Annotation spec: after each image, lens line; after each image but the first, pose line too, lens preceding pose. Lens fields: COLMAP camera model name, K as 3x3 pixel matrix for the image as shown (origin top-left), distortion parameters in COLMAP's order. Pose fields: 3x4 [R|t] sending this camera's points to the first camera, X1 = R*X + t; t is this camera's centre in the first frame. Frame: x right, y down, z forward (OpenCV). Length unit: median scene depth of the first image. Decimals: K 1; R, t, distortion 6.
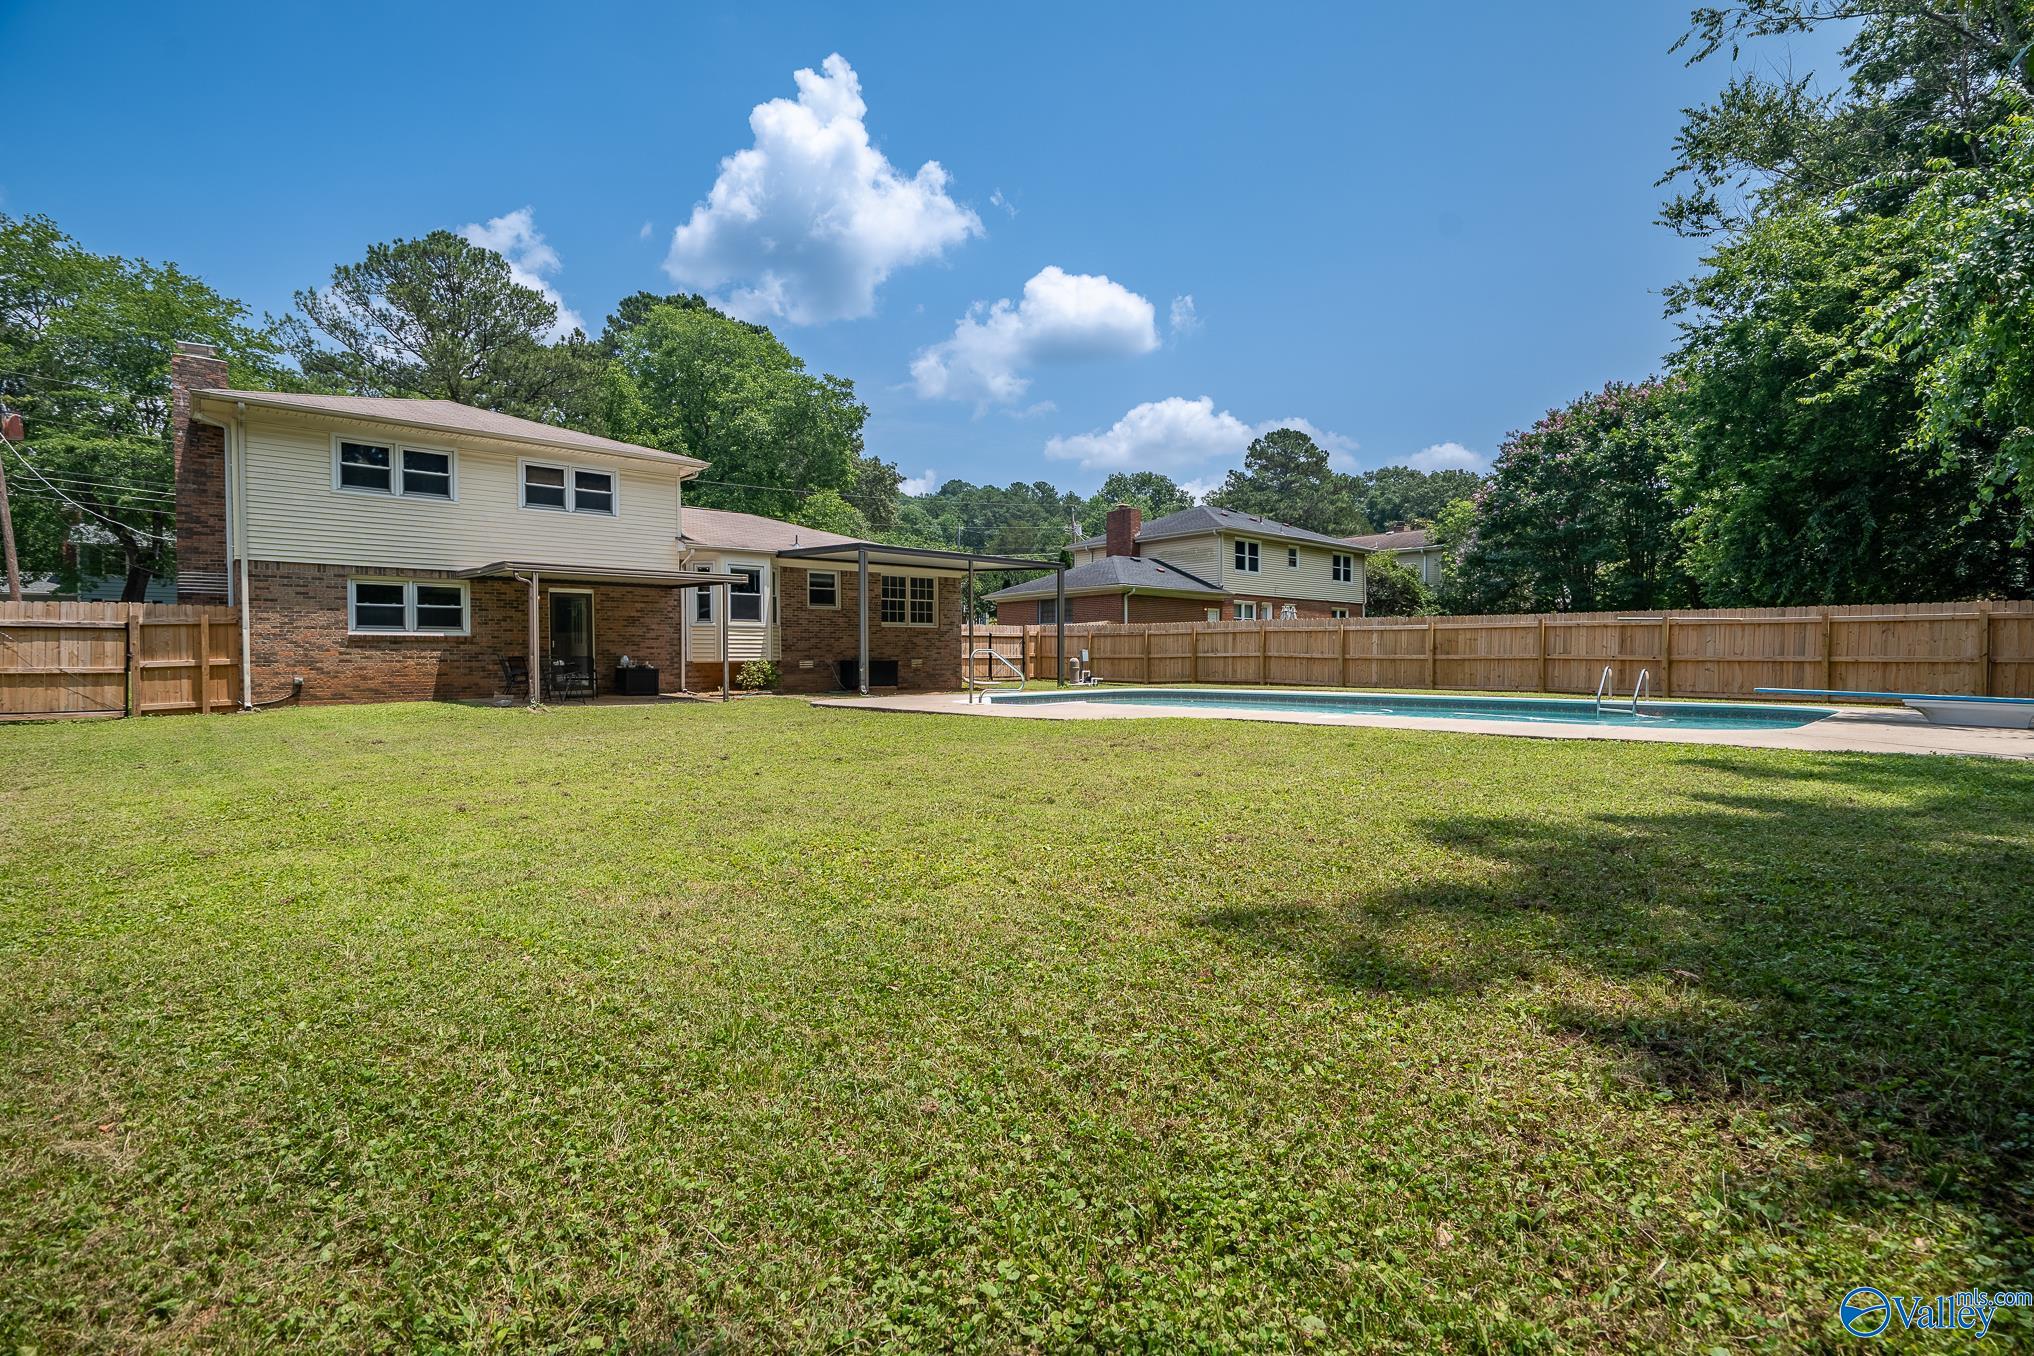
lens RADIAL K [[917.7, 0, 1012.7], [0, 917.7, 657.9], [0, 0, 1]] dist [-0.015628, 0.000156]
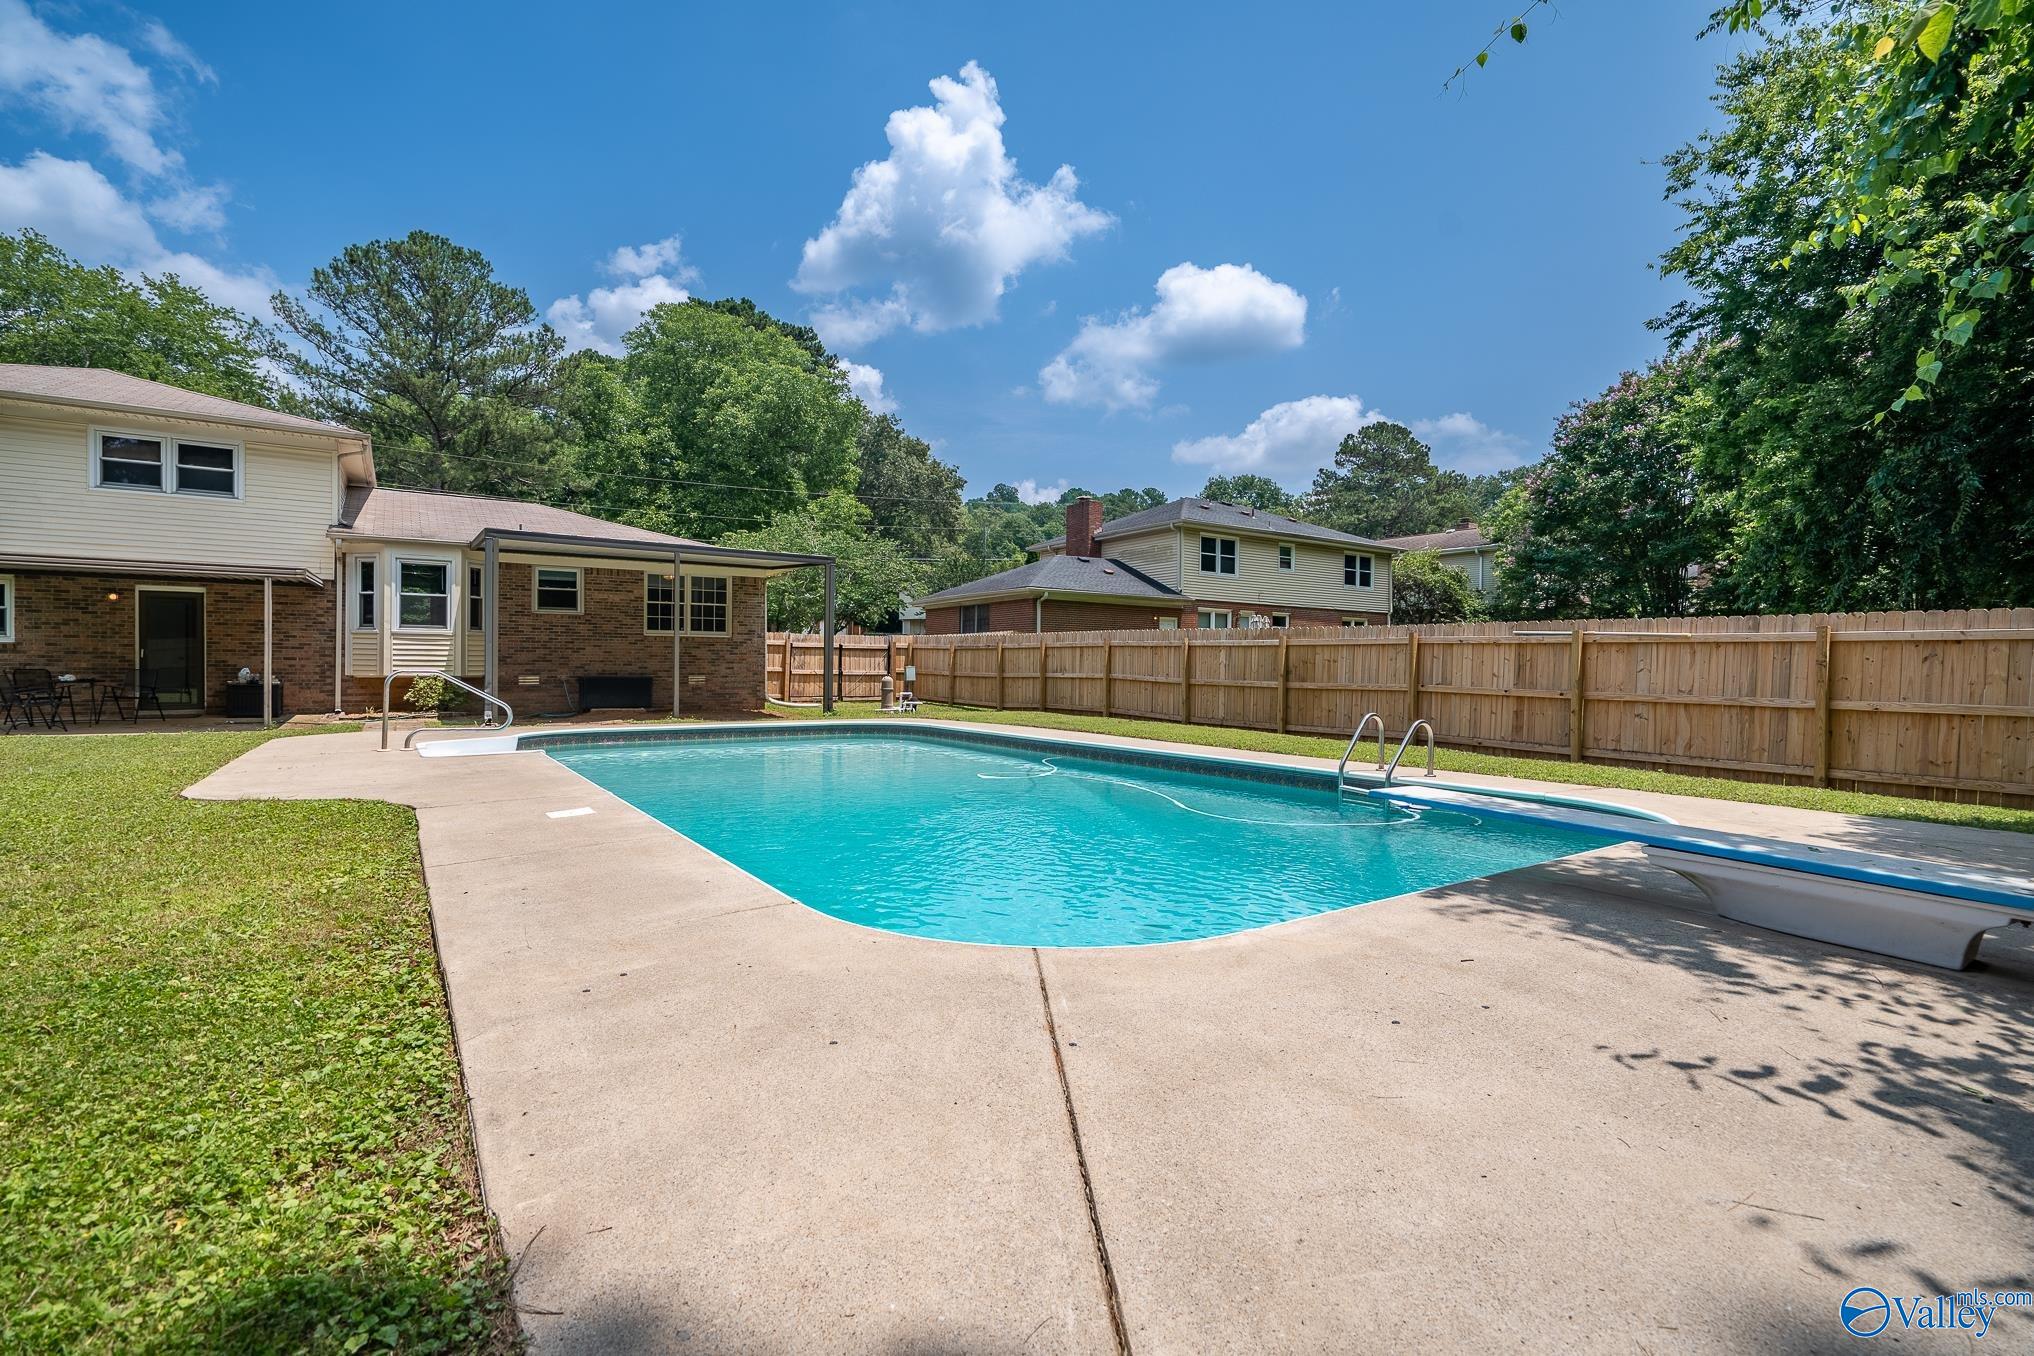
lens RADIAL K [[914.5, 0, 1017.0], [0, 914.5, 678.0], [0, 0, 1]] dist [-0.005814, 0.000234]
pose [[0.990532, 0.014996, -0.136458, 0.295249], [-0.013391, 0.999830, 0.012676, -0.010377], [0.136625, -0.010729, 0.990565, 0.221605]]
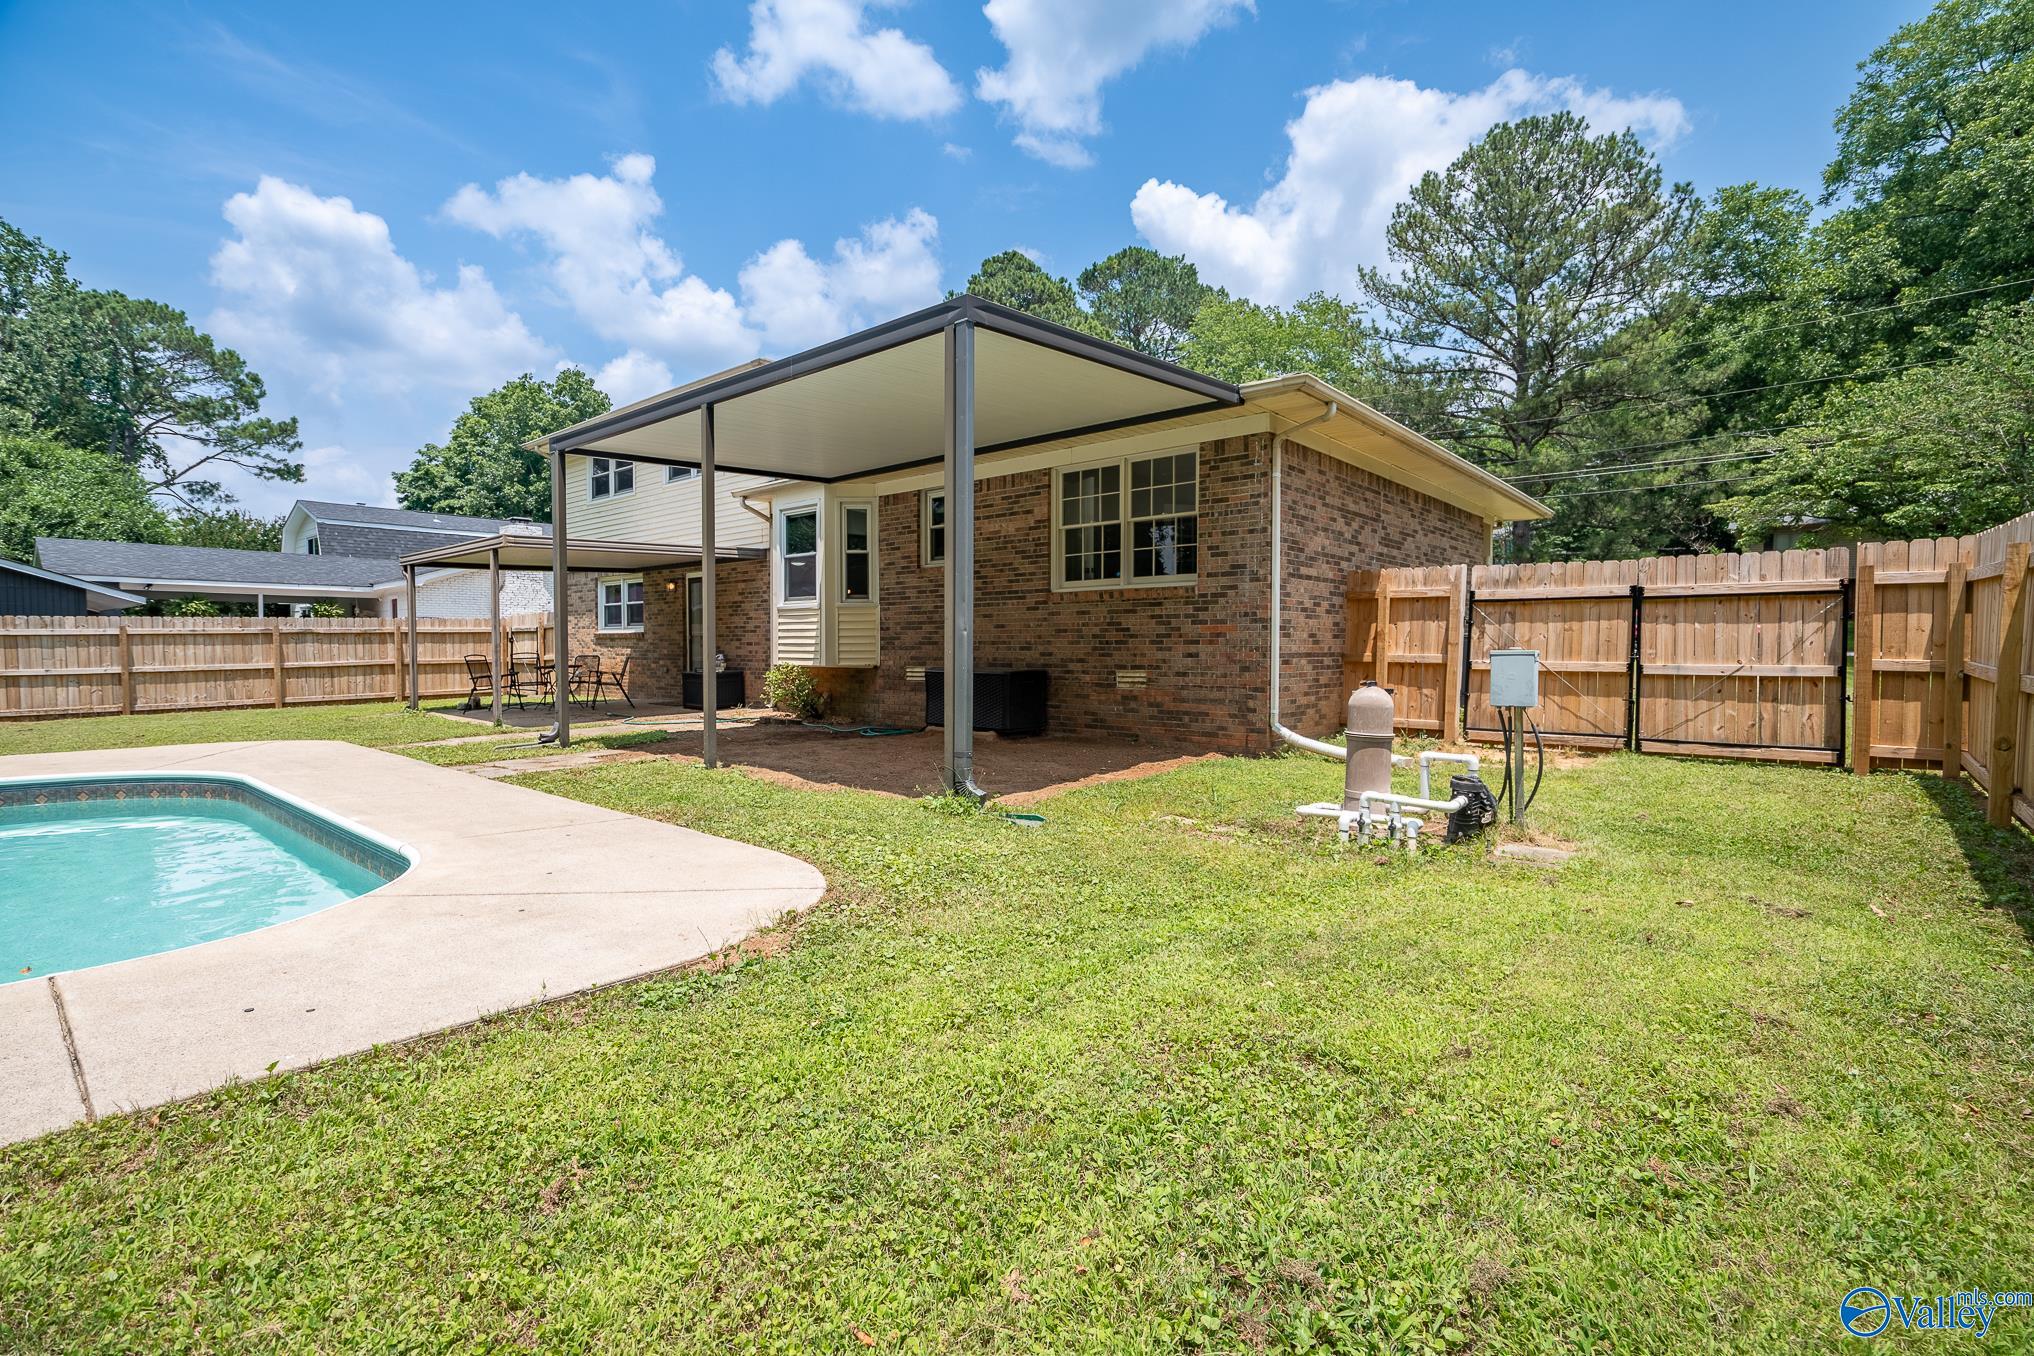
lens RADIAL K [[924.3, 0, 1011.6], [0, 924.3, 679.1], [0, 0, 1]] dist [-0.002931, -0.000094]
pose [[0.115813, 0.041693, -0.992396, 0.282389], [-0.001824, 0.999126, 0.041763, -0.011209], [0.993269, -0.003027, 0.115788, 0.905669]]
